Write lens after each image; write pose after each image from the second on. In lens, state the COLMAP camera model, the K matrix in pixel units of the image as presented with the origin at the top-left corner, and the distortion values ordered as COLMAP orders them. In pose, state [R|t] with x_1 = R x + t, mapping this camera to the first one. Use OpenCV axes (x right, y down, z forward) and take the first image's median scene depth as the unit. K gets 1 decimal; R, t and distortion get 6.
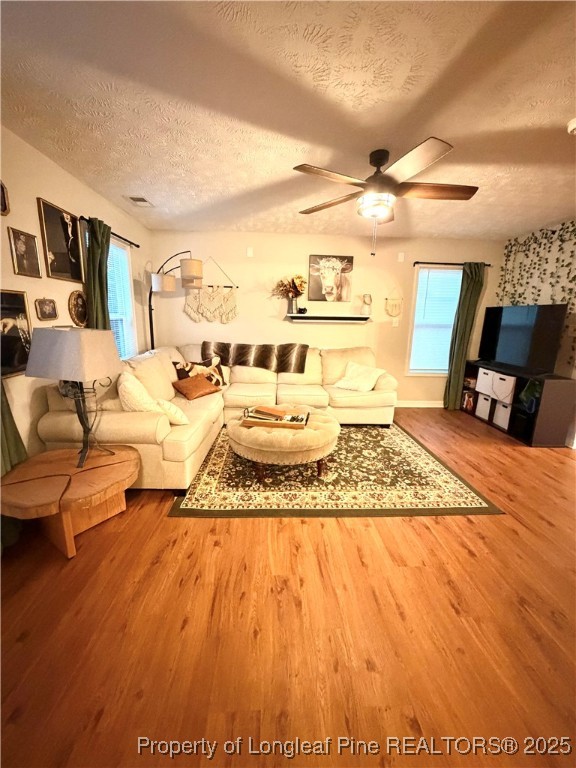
lens RADIAL K [[306.1, 0, 286.9], [0, 306.1, 383.7], [0, 0, 1]] dist [-0.001553, -0.000419]
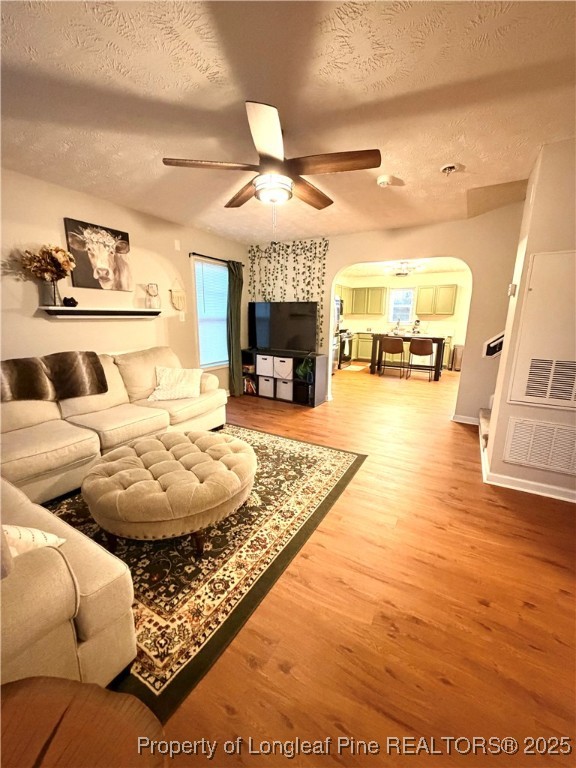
lens RADIAL K [[306.1, 0, 288.9], [0, 306.1, 383.4], [0, 0, 1]] dist [-0.001553, -0.000419]
pose [[0.540023, -0.194984, 0.818753, -0.341414], [0.177979, 0.977251, 0.115341, -0.071709], [-0.822617, 0.083434, 0.562441, 0.313600]]
